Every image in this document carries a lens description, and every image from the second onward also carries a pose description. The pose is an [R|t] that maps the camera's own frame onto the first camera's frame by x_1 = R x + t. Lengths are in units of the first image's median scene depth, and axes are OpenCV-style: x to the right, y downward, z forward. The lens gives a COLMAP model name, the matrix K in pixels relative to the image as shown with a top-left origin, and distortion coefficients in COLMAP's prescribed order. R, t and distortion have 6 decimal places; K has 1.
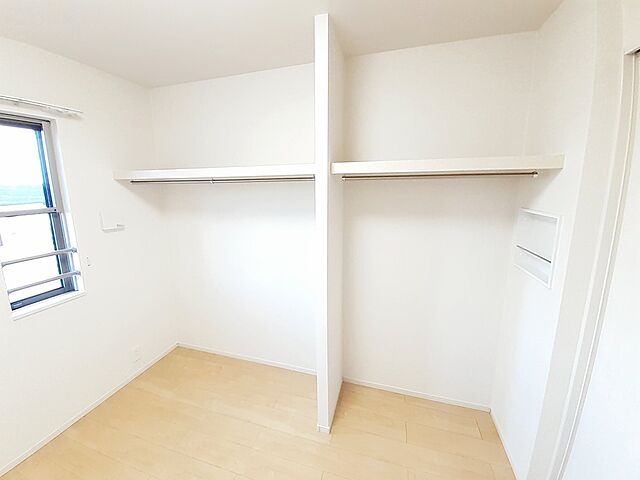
lens RADIAL K [[266.8, 0, 318.3], [0, 266.8, 229.2], [0, 0, 1]] dist [-0.001604, -0.000254]
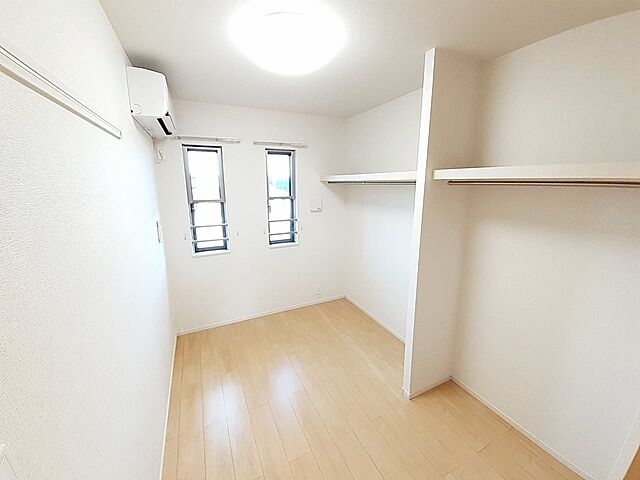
lens RADIAL K [[257.5, 0, 319.0], [0, 257.5, 232.0], [0, 0, 1]] dist [0.000117, 0.000014]
pose [[0.681377, 0.154989, -0.715335, 0.459644], [-0.143392, 0.986651, 0.077190, 0.004679], [0.717749, 0.049978, 0.694506, -0.115077]]
